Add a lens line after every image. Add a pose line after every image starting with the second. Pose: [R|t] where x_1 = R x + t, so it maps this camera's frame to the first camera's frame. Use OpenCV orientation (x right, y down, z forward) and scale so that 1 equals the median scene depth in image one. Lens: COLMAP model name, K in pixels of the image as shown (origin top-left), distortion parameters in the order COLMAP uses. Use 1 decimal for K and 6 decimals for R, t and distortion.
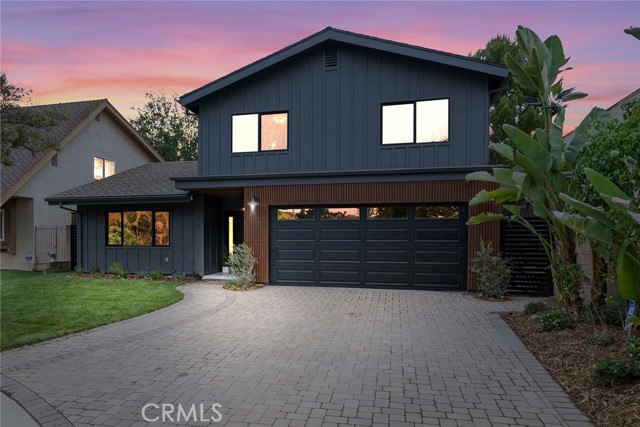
lens RADIAL K [[409.0, 0, 293.8], [0, 409.0, 246.0], [0, 0, 1]] dist [0.007146, -0.006146]
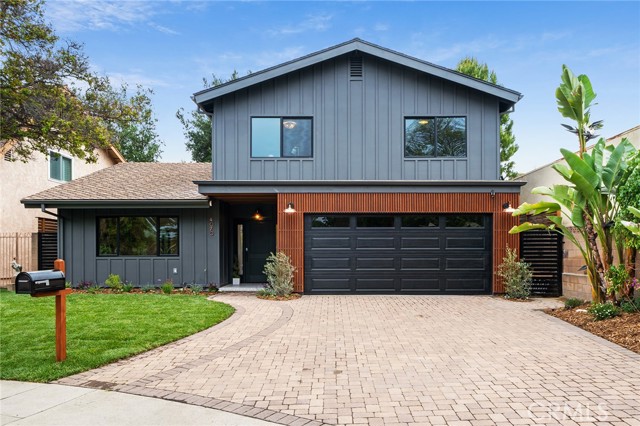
lens RADIAL K [[437.0, 0, 348.2], [0, 437.0, 253.4], [0, 0, 1]] dist [0.003803, -0.002185]
pose [[0.969598, -0.004224, 0.244667, -0.214584], [0.007290, 0.999906, -0.011629, 0.010452], [-0.244595, 0.013059, 0.969537, -0.038403]]
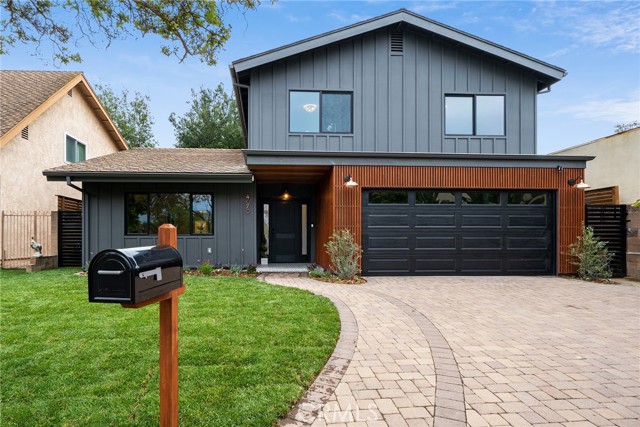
lens RADIAL K [[334.3, 0, 302.1], [0, 334.3, 237.1], [0, 0, 1]] dist [0.000998, -0.000798]
pose [[0.957942, -0.002262, 0.286953, -0.397477], [0.006521, 0.999882, -0.013889, 0.019410], [-0.286888, 0.015176, 0.957844, 0.335230]]
